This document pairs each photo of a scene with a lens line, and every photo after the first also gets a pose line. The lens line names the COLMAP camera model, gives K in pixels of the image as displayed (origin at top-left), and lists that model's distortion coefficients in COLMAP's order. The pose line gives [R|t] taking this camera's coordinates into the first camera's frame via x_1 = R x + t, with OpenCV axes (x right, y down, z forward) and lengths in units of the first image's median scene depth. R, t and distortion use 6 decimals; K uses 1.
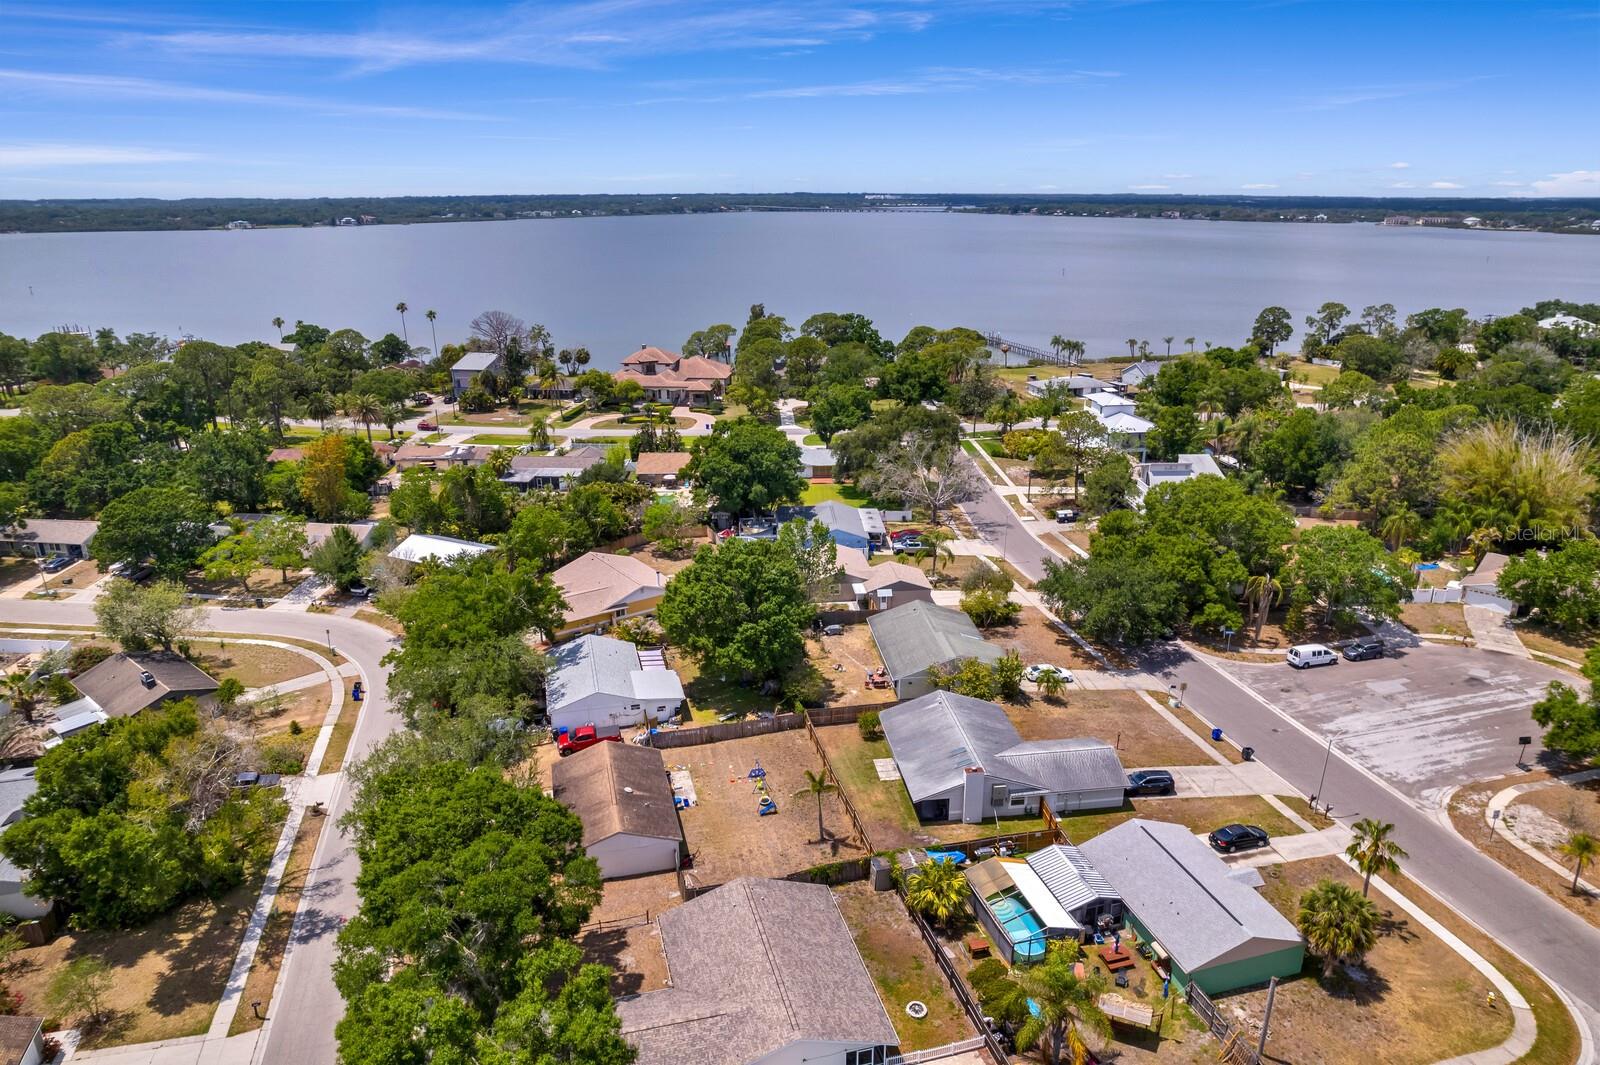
lens RADIAL K [[1026.5, 0, 800.0], [0, 1026.5, 532.5], [0, 0, 1]] dist [-0.078274, 0.071756]
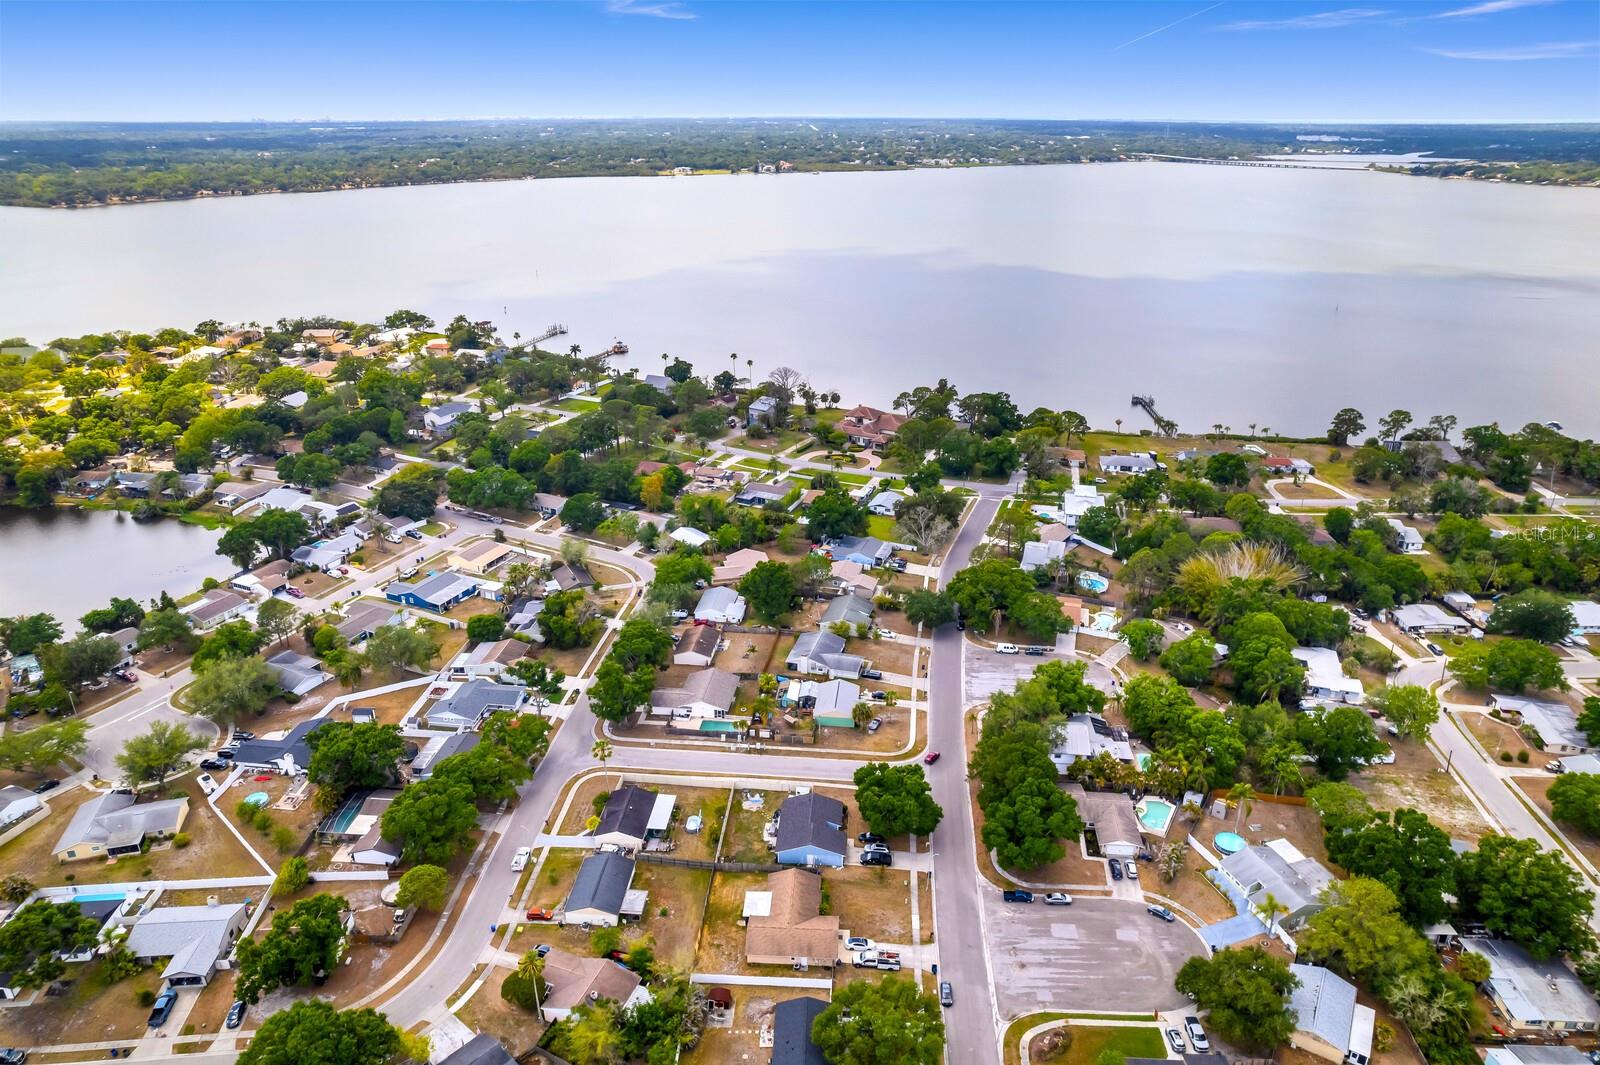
lens RADIAL K [[1026.5, 0, 800.0], [0, 1026.5, 532.5], [0, 0, 1]] dist [-0.078274, 0.071756]
pose [[0.923993, 0.149842, -0.351829, 0.721878], [-0.122851, 0.987578, 0.097964, -0.259932], [0.362138, -0.047296, 0.930924, -1.114978]]
